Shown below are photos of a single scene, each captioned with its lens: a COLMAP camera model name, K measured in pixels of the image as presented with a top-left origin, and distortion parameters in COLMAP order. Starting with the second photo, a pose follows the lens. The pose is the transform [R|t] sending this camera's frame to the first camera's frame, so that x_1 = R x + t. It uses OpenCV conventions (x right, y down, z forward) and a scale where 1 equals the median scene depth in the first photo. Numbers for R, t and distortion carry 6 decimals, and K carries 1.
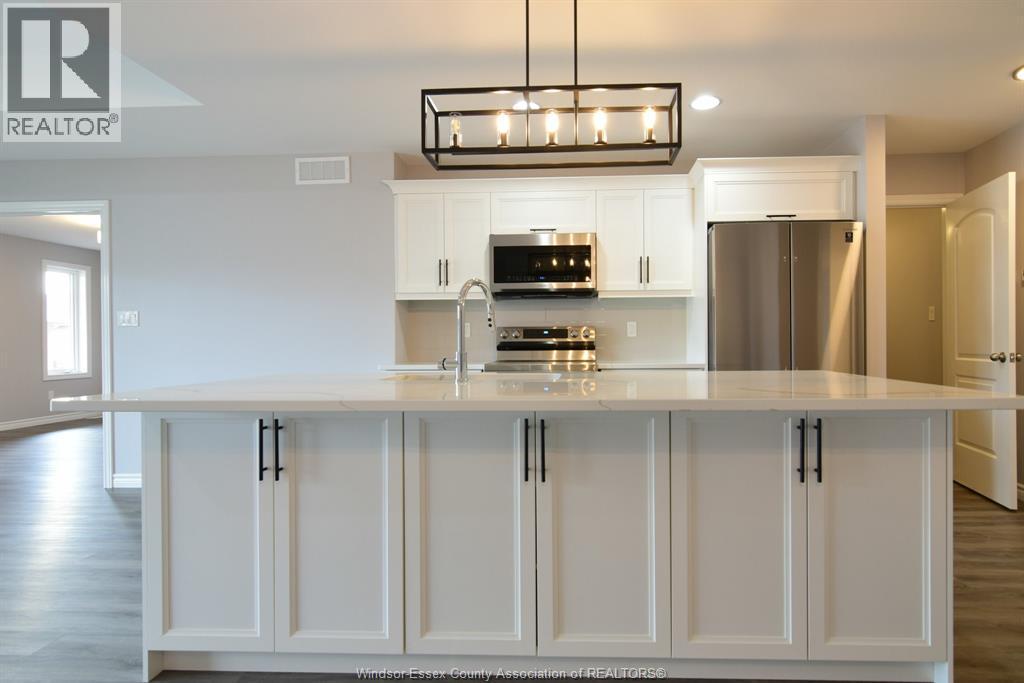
lens RADIAL K [[508.3, 0, 511.3], [0, 508.3, 346.5], [0, 0, 1]] dist [0.001575, -0.000055]
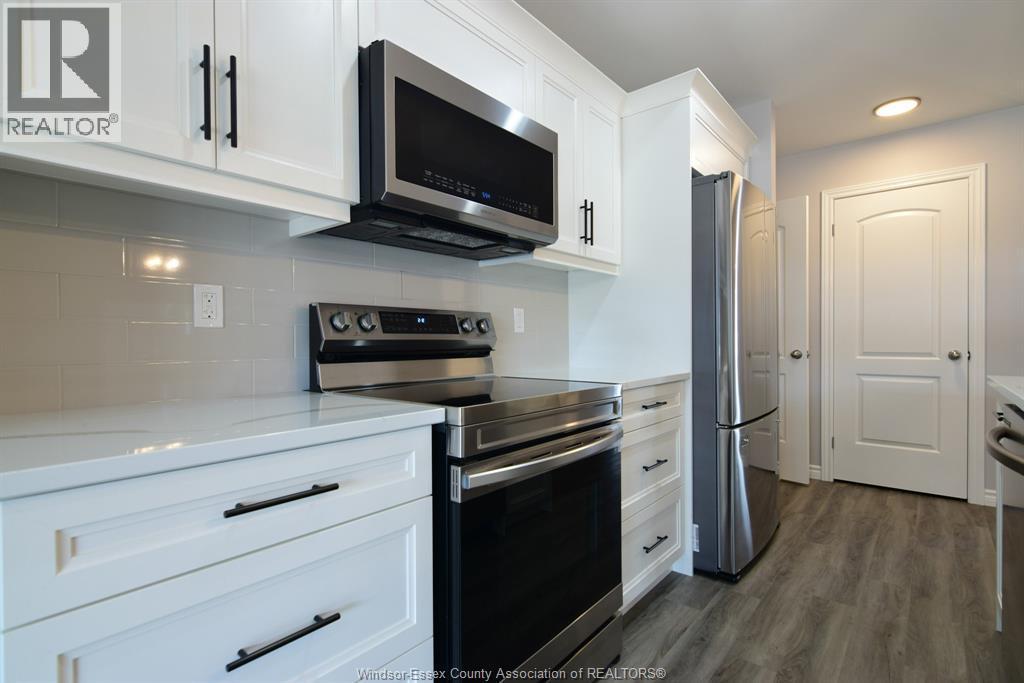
lens RADIAL K [[489.9, 0, 498.7], [0, 489.9, 343.5], [0, 0, 1]] dist [-0.001176, 0.000090]
pose [[0.613809, -0.003630, 0.789446, -0.257961], [0.006434, 0.999979, -0.000404, -0.006888], [-0.789428, 0.005327, 0.613819, 0.719194]]
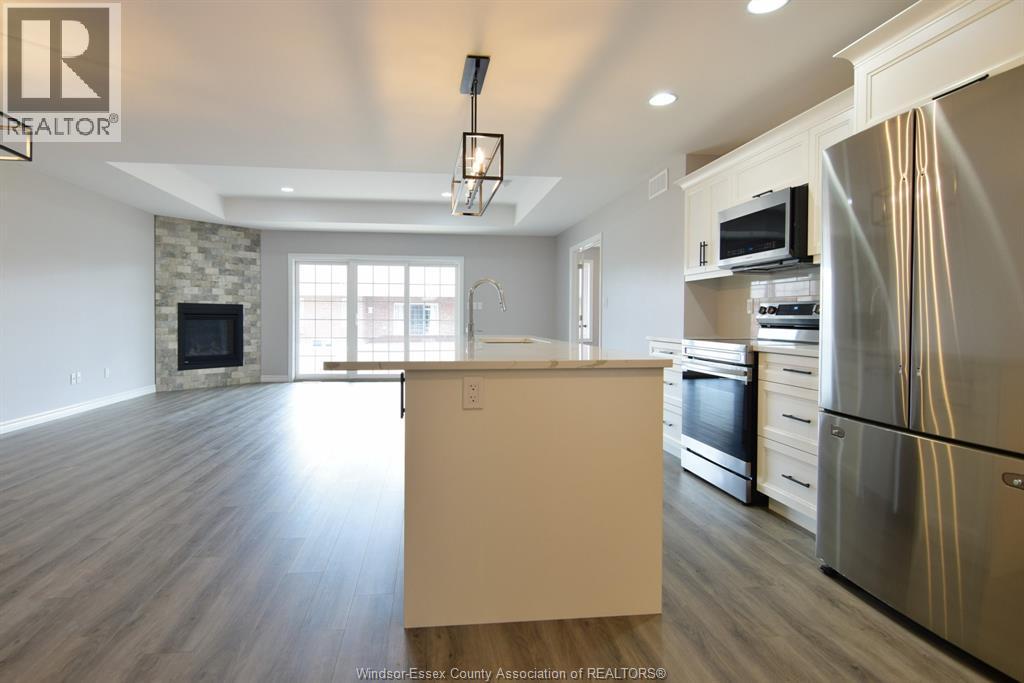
lens RADIAL K [[524.5, 0, 491.3], [0, 524.5, 325.0], [0, 0, 1]] dist [0.001821, -0.000538]
pose [[0.171568, 0.016298, -0.985037, 0.915127], [-0.012374, 0.999820, 0.014388, -0.007372], [0.985094, 0.009720, 0.171739, 0.369799]]
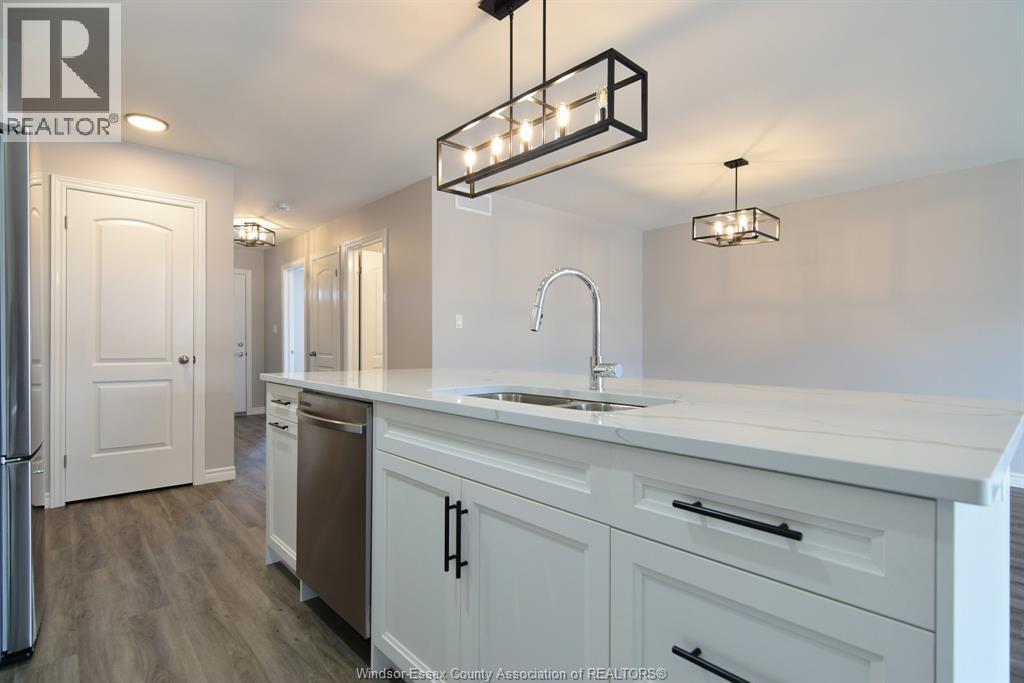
lens RADIAL K [[508.3, 0, 511.3], [0, 508.3, 346.5], [0, 0, 1]] dist [0.001575, -0.000055]
pose [[-0.709772, 0.001693, 0.704429, -0.274744], [0.005626, 0.999979, 0.003265, -0.007426], [-0.704409, 0.006281, -0.709767, 0.877306]]
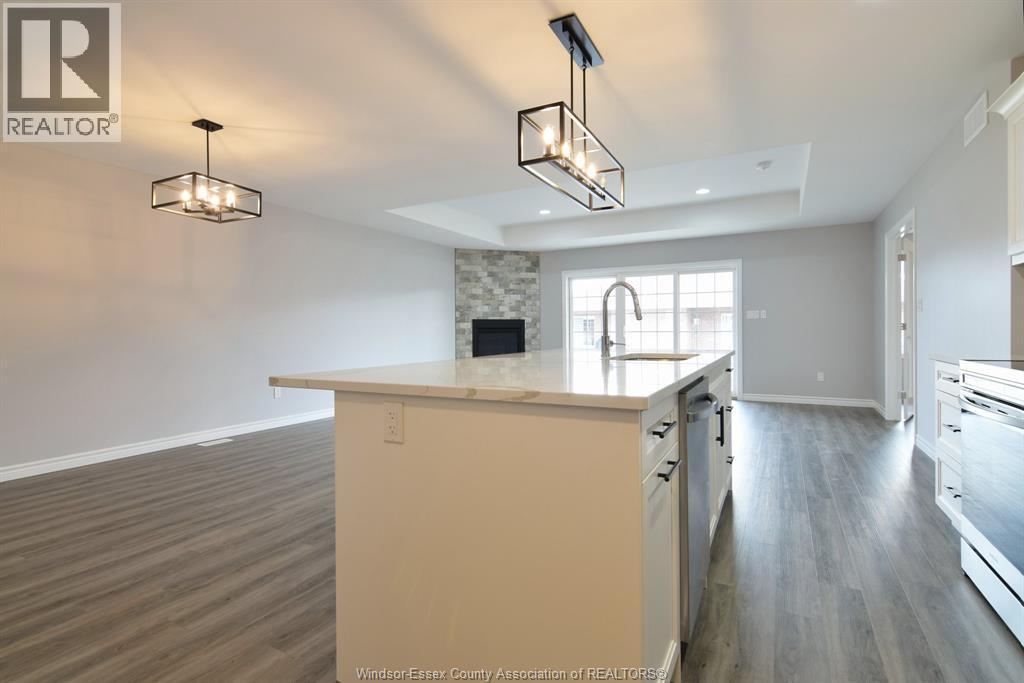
lens RADIAL K [[500.4, 0, 513.4], [0, 500.4, 332.6], [0, 0, 1]] dist [0.001258, -0.001162]
pose [[-0.422006, 0.009538, -0.906543, 0.734155], [0.002478, 0.999953, 0.009367, -0.008545], [0.906590, 0.001706, -0.422009, 0.685251]]
